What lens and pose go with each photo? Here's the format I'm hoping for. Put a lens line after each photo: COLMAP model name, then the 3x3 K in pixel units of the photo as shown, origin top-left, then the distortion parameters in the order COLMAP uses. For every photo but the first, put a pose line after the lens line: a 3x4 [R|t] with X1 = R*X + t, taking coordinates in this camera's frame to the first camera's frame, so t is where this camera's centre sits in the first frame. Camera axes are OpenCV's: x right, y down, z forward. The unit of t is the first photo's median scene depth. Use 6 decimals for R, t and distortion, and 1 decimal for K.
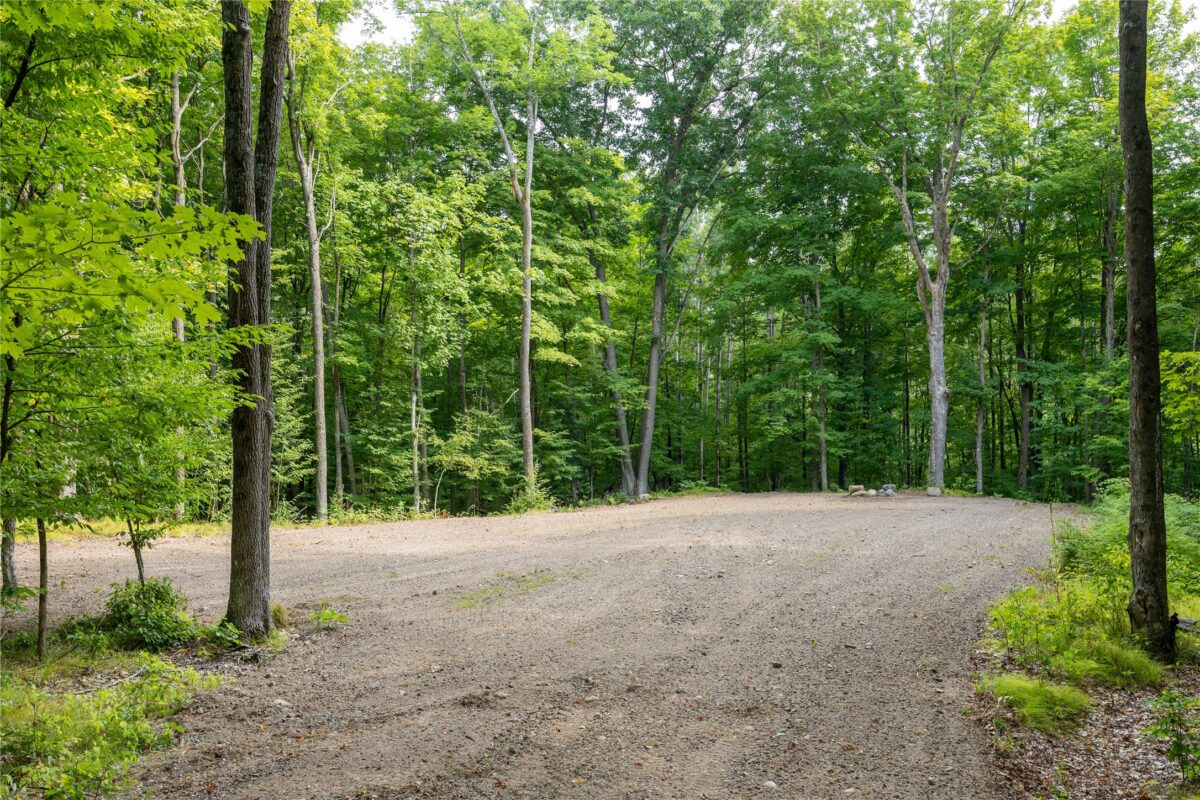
lens RADIAL K [[1152.7, 0, 601.7], [0, 1152.7, 400.8], [0, 0, 1]] dist [-0.000478, 0.000000]
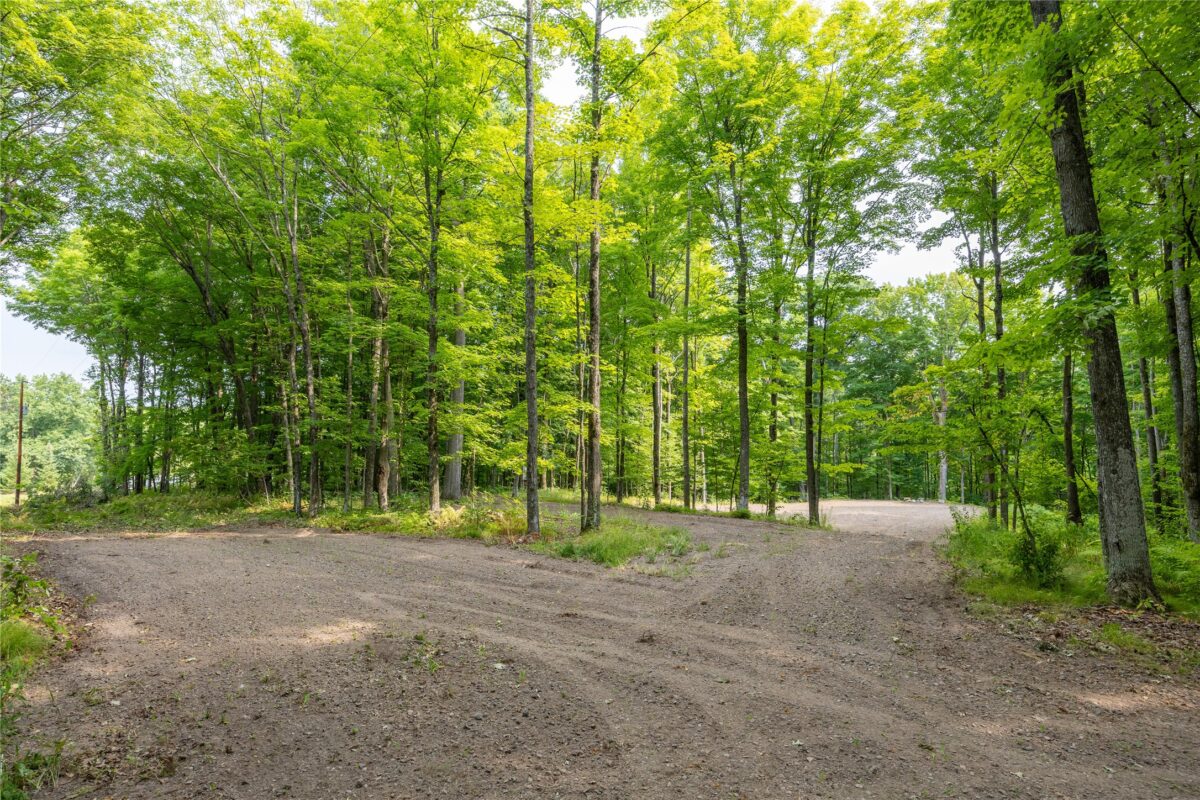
lens RADIAL K [[678.2, 0, 595.1], [0, 678.2, 392.8], [0, 0, 1]] dist [0.000624, -0.000862]
pose [[0.981079, 0.004129, -0.193565, -0.130789], [-0.017151, 0.997695, -0.065648, -0.038070], [0.192848, 0.067726, 0.978889, -0.482018]]
